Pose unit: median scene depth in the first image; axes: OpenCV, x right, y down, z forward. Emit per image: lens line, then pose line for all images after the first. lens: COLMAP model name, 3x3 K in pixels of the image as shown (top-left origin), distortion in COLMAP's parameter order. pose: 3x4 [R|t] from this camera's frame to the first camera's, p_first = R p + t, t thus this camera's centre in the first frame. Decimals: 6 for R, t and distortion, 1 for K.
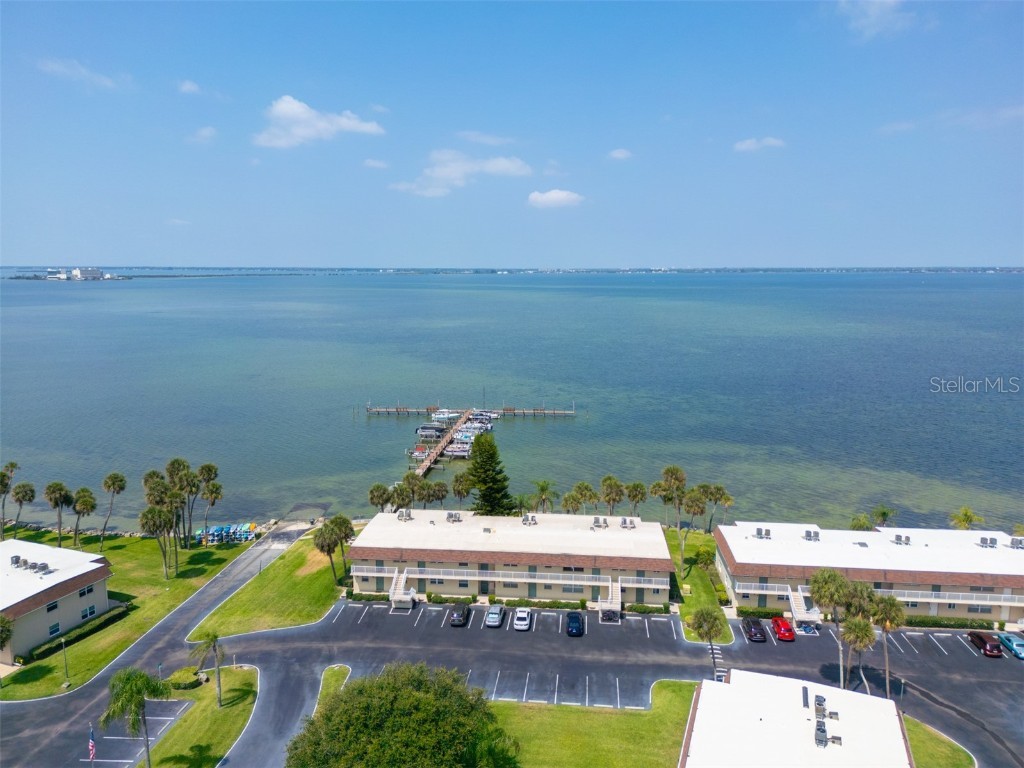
lens RADIAL K [[732.7, 0, 513.9], [0, 732.7, 368.2], [0, 0, 1]] dist [0.070695, -0.083300]
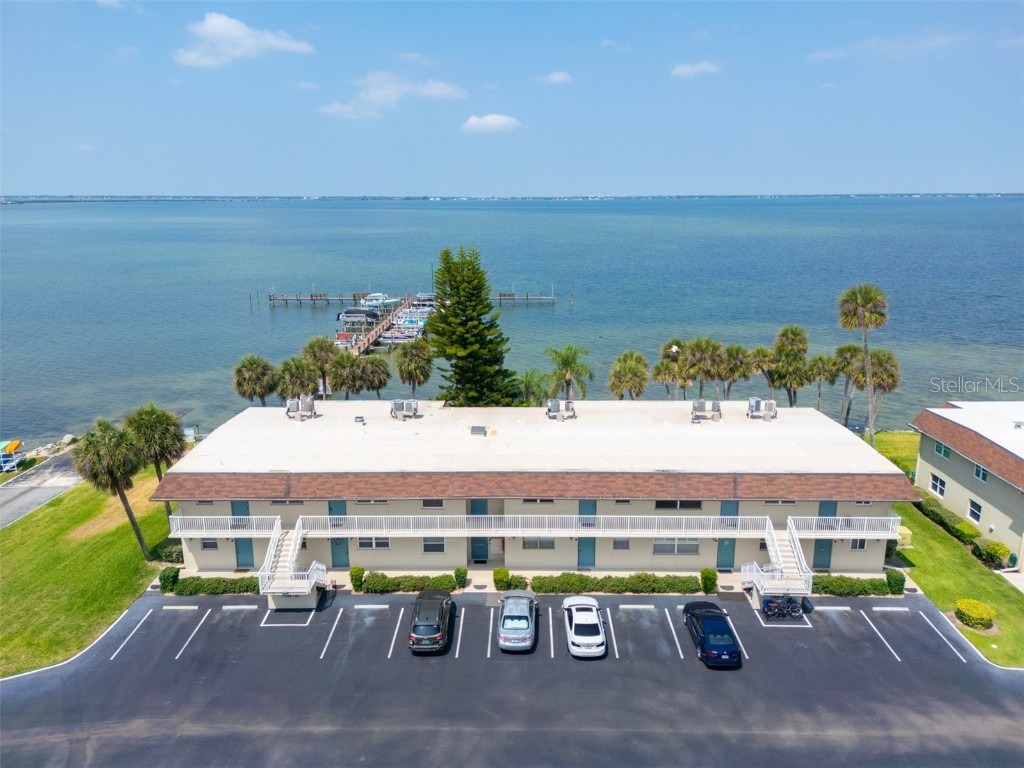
lens RADIAL K [[732.7, 0, 513.9], [0, 732.7, 368.2], [0, 0, 1]] dist [0.070695, -0.083300]
pose [[0.995877, -0.022613, 0.087856, -0.057280], [0.014798, 0.995957, 0.088600, 0.146734], [-0.089504, -0.086935, 0.992185, 0.562589]]
